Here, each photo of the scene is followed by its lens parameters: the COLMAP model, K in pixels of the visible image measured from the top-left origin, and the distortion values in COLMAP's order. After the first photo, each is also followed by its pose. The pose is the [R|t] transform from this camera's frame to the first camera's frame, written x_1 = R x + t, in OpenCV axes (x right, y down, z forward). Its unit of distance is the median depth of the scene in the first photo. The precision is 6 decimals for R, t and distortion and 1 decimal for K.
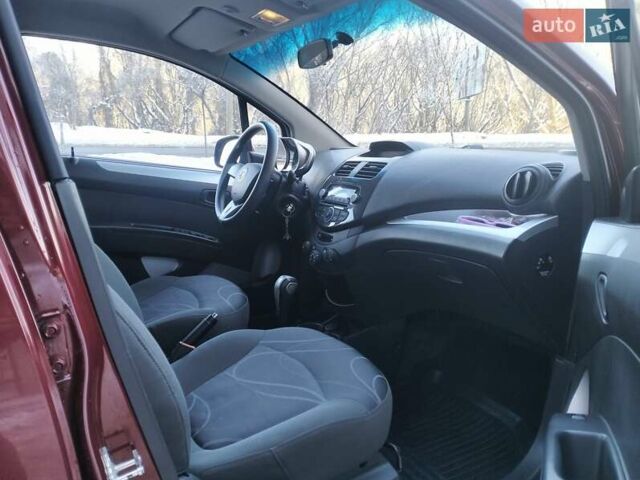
lens RADIAL K [[510.2, 0, 315.9], [0, 510.2, 238.2], [0, 0, 1]] dist [0.060015, -0.103500]
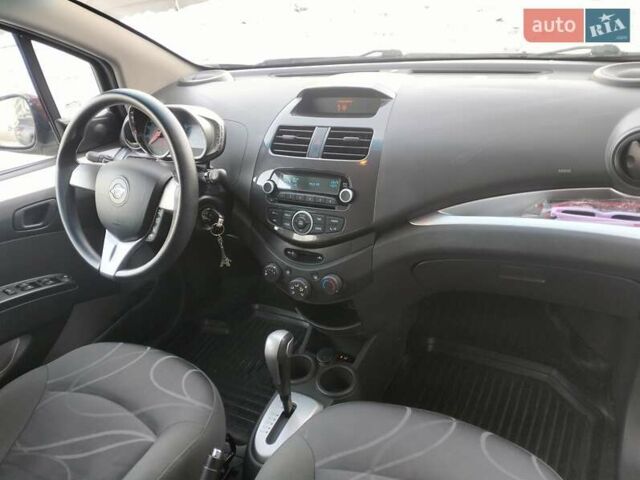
lens RADIAL K [[510.2, 0, 315.9], [0, 510.2, 238.2], [0, 0, 1]] dist [0.060015, -0.103500]
pose [[0.834151, -0.350286, 0.426018, -0.253207], [0.214301, 0.917576, 0.334857, -0.249048], [-0.508200, -0.188026, 0.840464, 0.429619]]
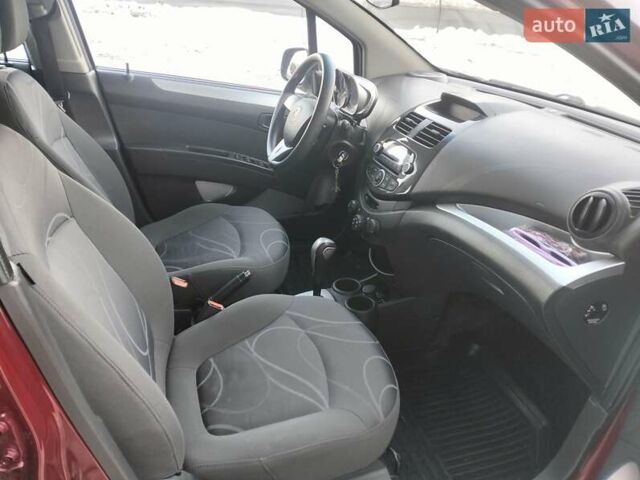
lens RADIAL K [[510.2, 0, 315.9], [0, 510.2, 238.2], [0, 0, 1]] dist [0.060015, -0.103500]
pose [[0.979397, 0.133855, -0.151208, 0.068020], [-0.090370, 0.960117, 0.264592, -0.174807], [0.180594, -0.245477, 0.952432, 0.084905]]
